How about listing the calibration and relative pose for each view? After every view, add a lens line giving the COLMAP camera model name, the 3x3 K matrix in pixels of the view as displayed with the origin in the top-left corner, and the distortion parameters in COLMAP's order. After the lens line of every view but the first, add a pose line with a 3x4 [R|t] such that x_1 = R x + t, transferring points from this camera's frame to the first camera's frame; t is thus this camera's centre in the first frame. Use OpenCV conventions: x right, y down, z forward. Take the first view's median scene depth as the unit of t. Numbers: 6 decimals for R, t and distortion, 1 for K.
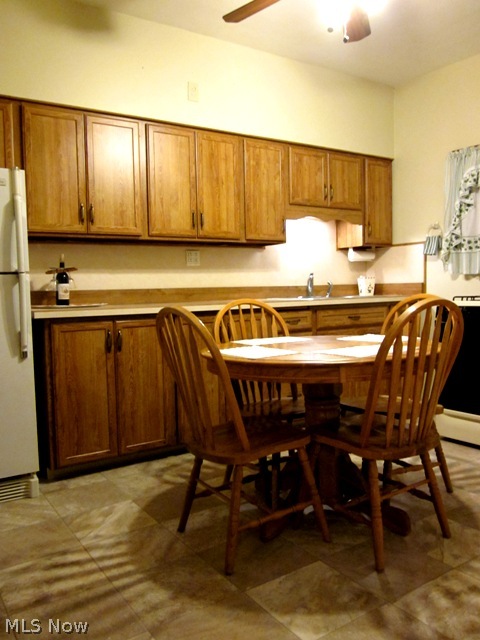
lens RADIAL K [[533.7, 0, 239.7], [0, 533.7, 319.3], [0, 0, 1]] dist [0.003223, -0.007289]
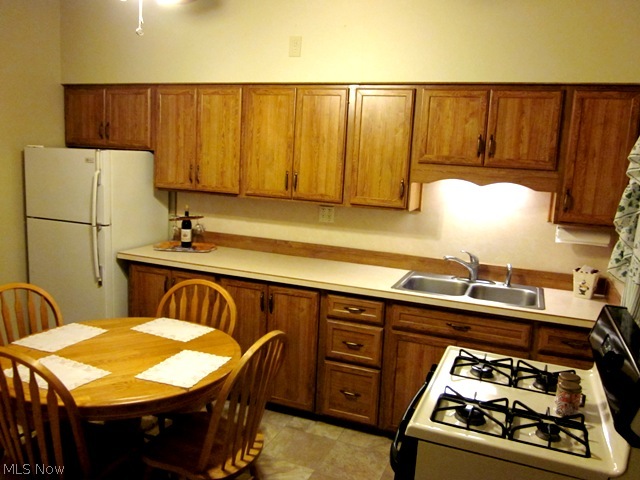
lens RADIAL K [[533.7, 0, 320.0], [0, 533.7, 240.6], [0, 0, 1]] dist [0.003223, -0.007289]
pose [[0.571063, 0.184805, -0.799834, 0.727869], [-0.110050, 0.982770, 0.148500, -0.224009], [0.813496, 0.003219, 0.581561, 0.466375]]
